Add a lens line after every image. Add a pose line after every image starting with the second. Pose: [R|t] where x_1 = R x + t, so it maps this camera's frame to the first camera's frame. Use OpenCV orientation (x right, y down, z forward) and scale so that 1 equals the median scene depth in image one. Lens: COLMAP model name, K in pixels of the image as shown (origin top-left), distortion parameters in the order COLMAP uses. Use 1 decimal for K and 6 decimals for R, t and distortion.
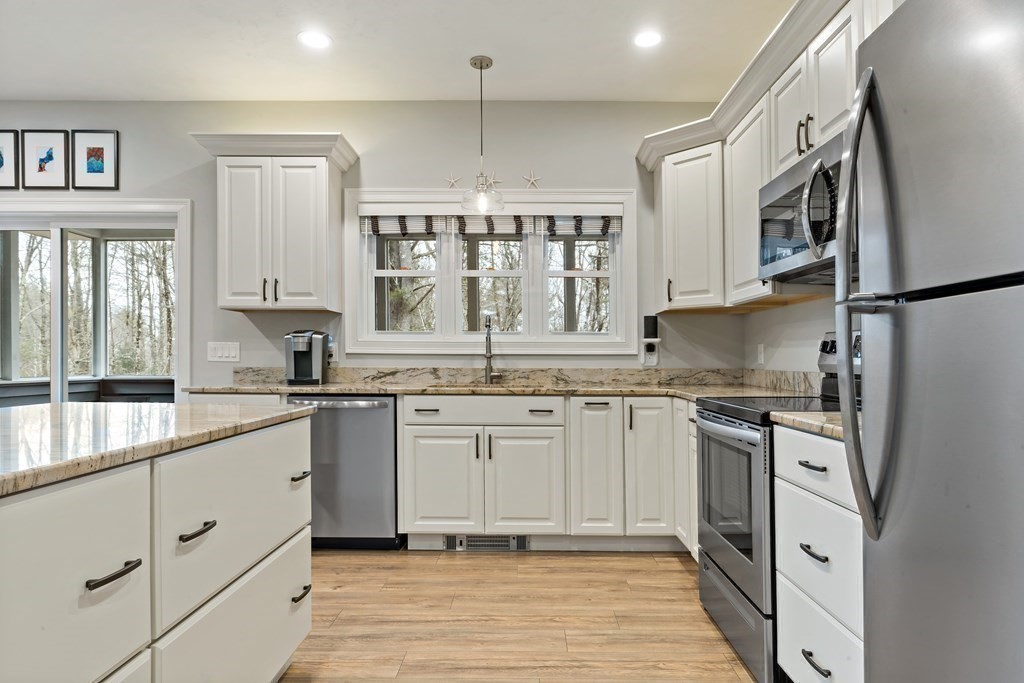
lens RADIAL K [[632.1, 0, 515.5], [0, 632.1, 358.7], [0, 0, 1]] dist [0.054486, -0.001037]
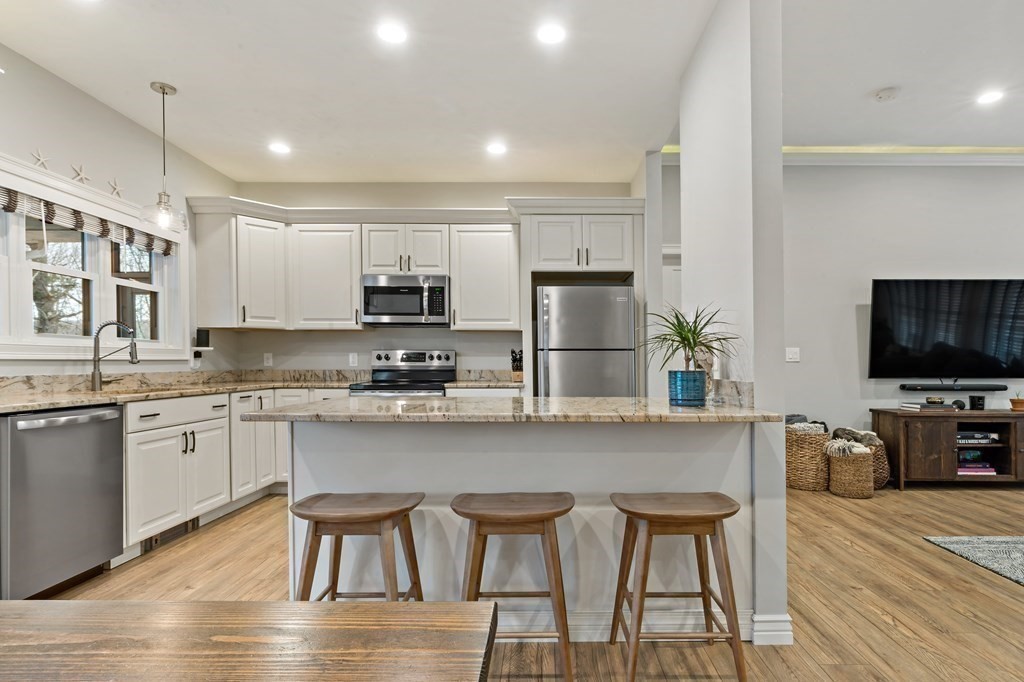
lens RADIAL K [[549.9, 0, 523.6], [0, 549.9, 373.7], [0, 0, 1]] dist [-0.002681, -0.000091]
pose [[-0.020446, -0.027086, 0.999424, -0.891063], [0.006401, 0.999609, 0.027222, -0.004673], [-0.999770, 0.006954, -0.020264, 0.372581]]
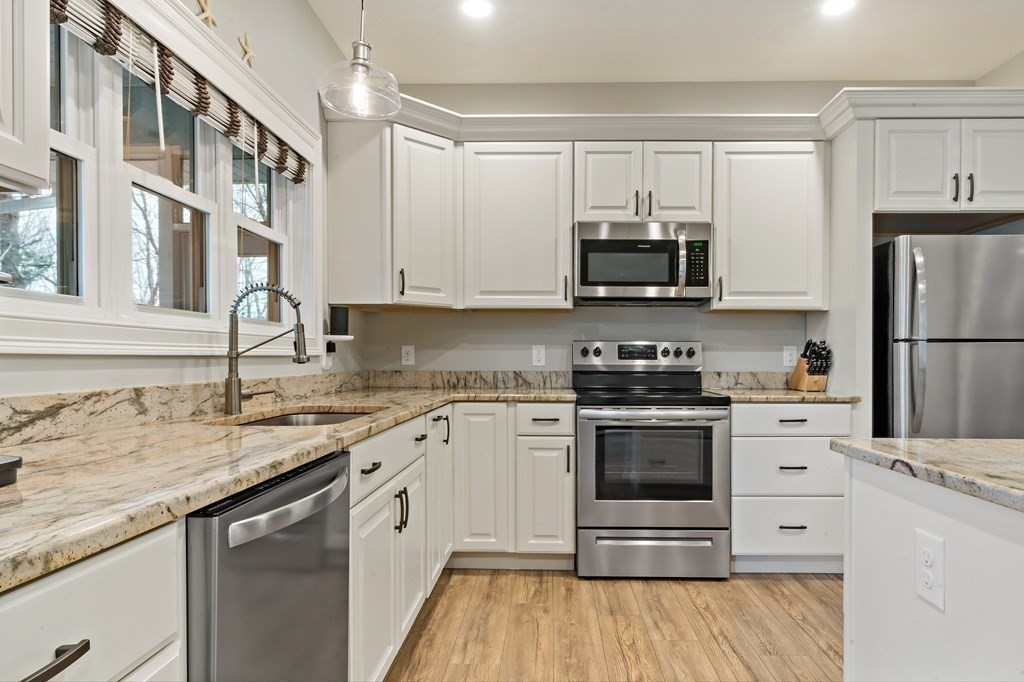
lens RADIAL K [[630.8, 0, 517.2], [0, 630.8, 357.1], [0, 0, 1]] dist [-0.011934, -0.001117]
pose [[0.002625, -0.004826, 0.999985, -0.560498], [0.004457, 0.999978, 0.004814, -0.007728], [-0.999987, 0.004444, 0.002646, 0.765372]]
